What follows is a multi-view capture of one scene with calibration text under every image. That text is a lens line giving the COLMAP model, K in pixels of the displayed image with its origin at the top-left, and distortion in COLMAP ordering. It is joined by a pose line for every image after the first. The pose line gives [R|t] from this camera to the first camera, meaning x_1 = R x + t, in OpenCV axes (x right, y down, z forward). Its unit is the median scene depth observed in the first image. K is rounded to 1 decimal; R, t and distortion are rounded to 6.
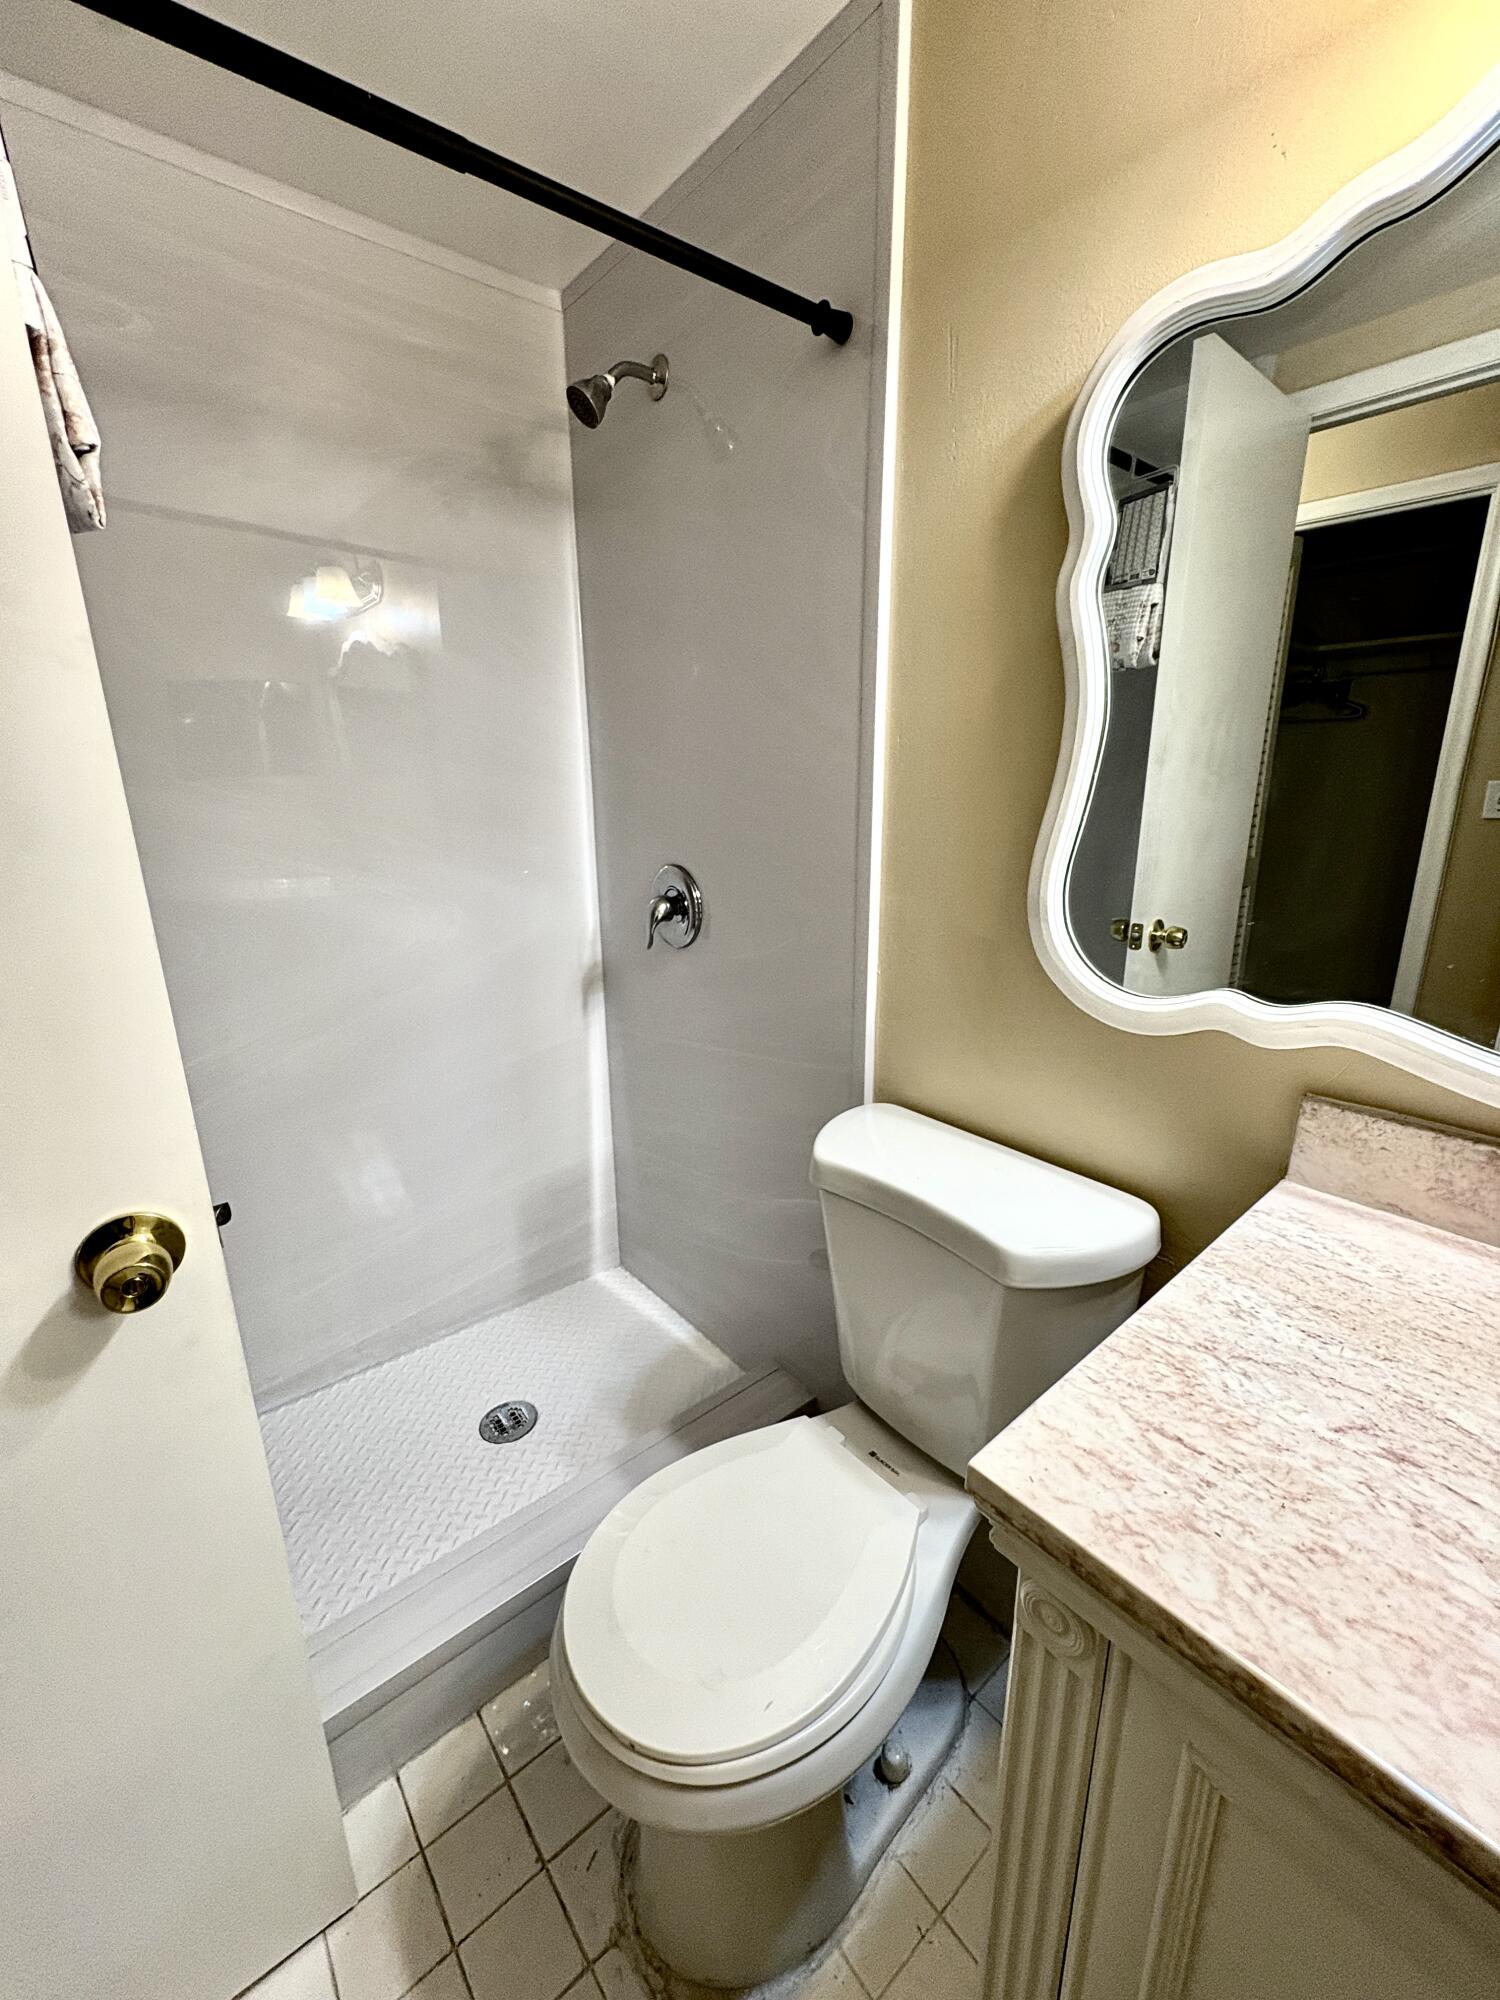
lens RADIAL K [[801.8, 0, 750.0], [0, 801.8, 1000.0], [0, 0, 1]] dist [-0.000638, 0.000257]
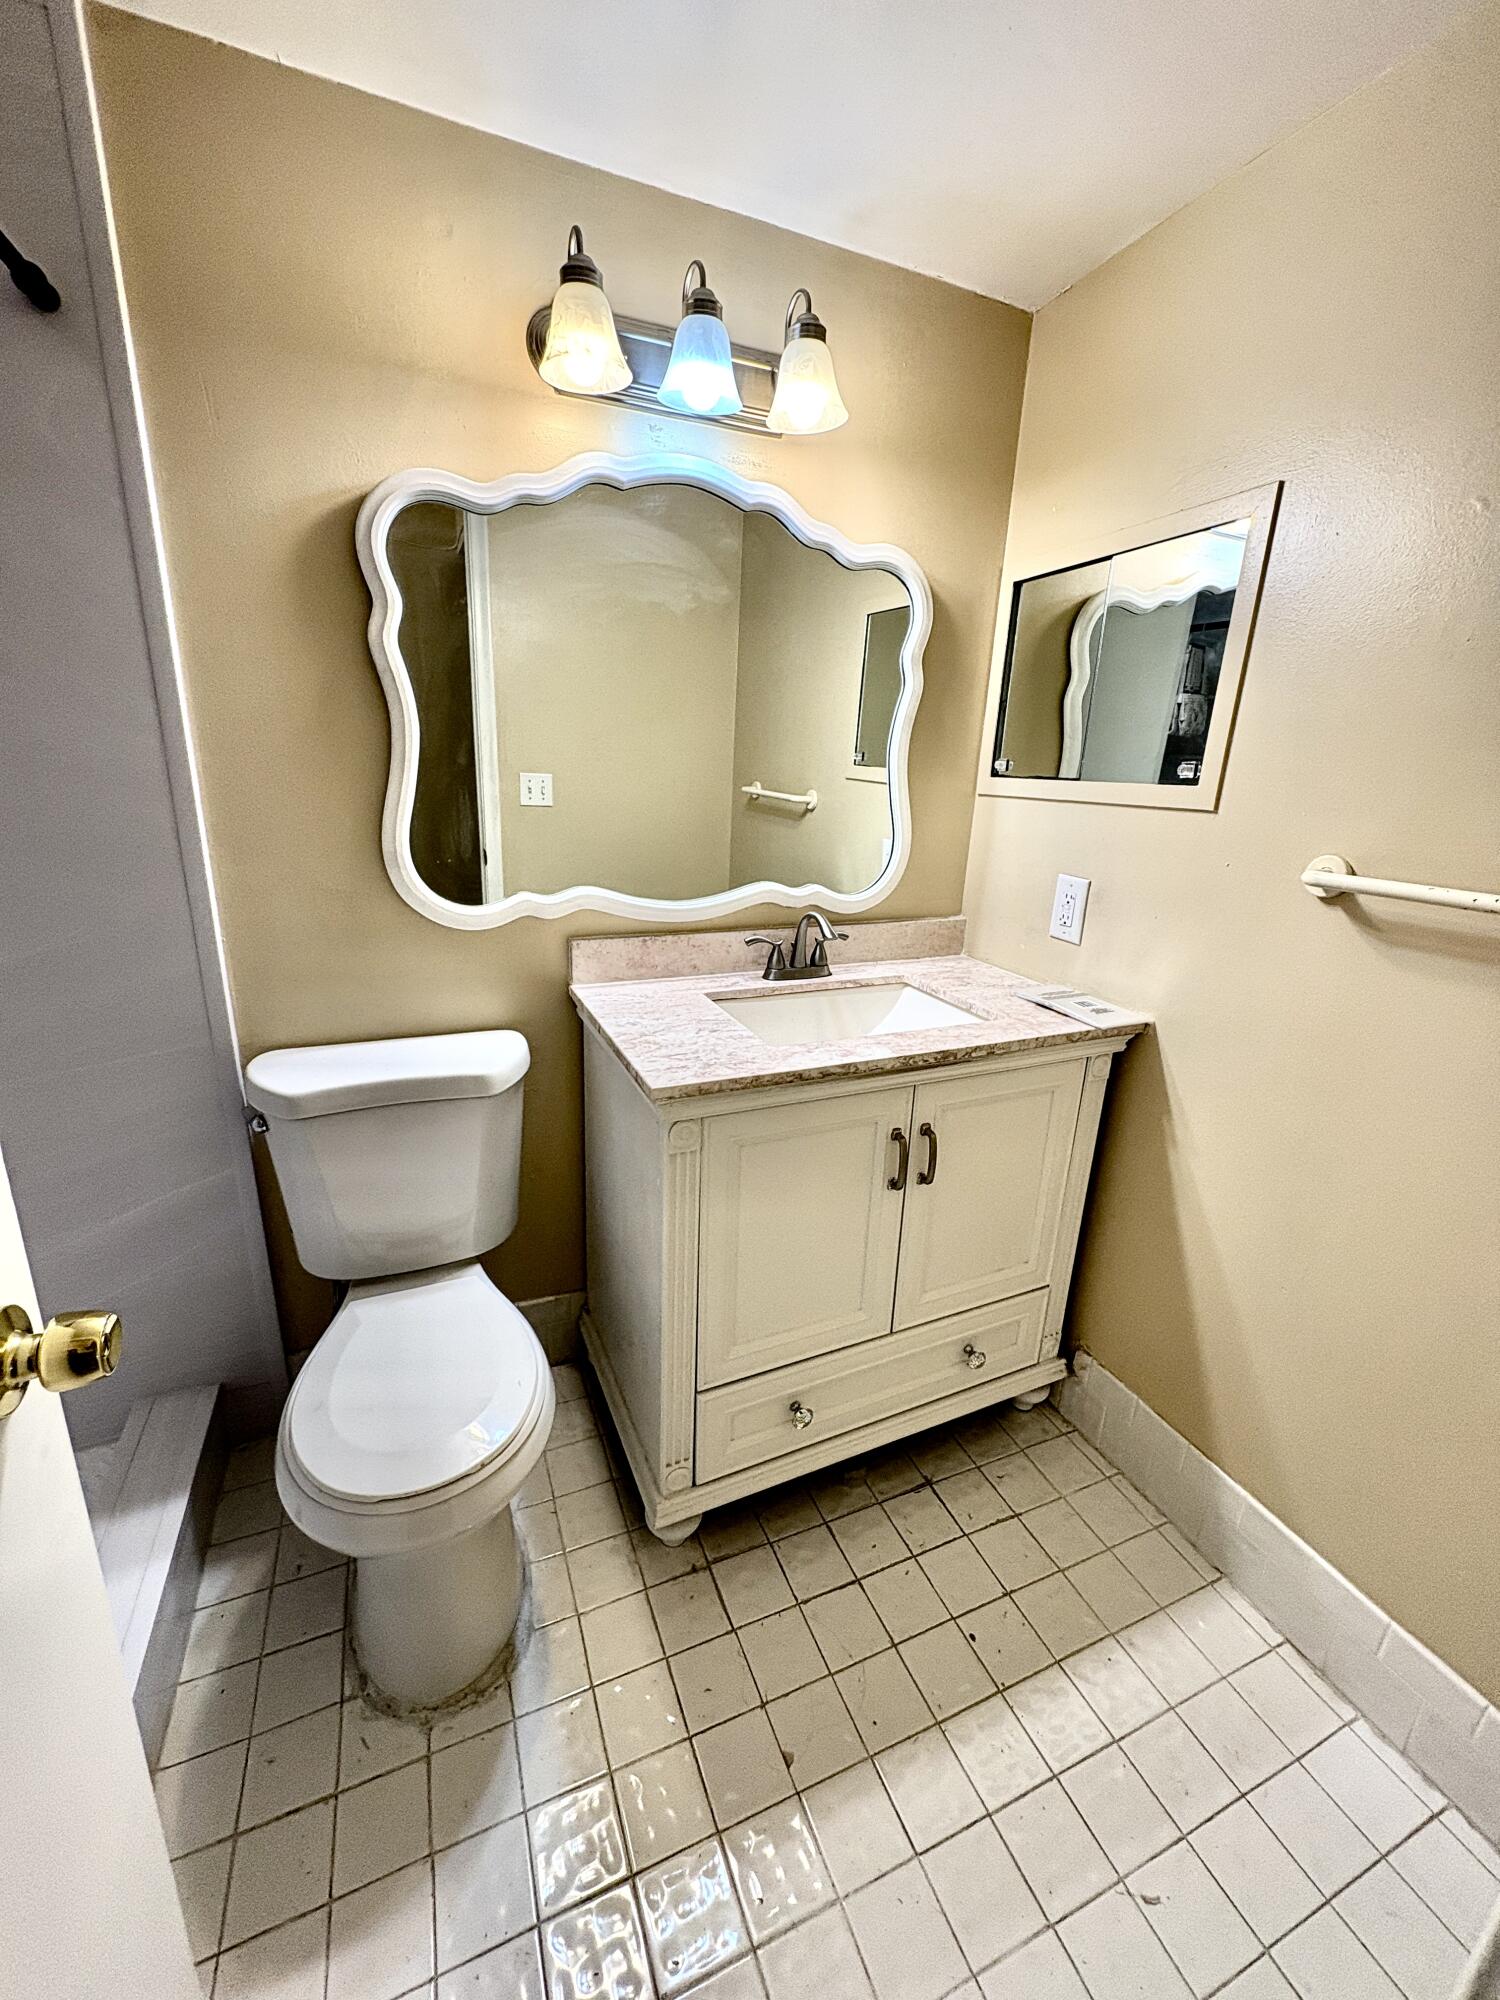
lens RADIAL K [[801.8, 0, 750.0], [0, 801.8, 1000.0], [0, 0, 1]] dist [-0.000638, 0.000257]
pose [[0.279539, -0.247700, 0.927633, -1.120723], [0.212547, 0.958143, 0.191796, -0.021015], [-0.936313, 0.143551, 0.320486, -0.007575]]
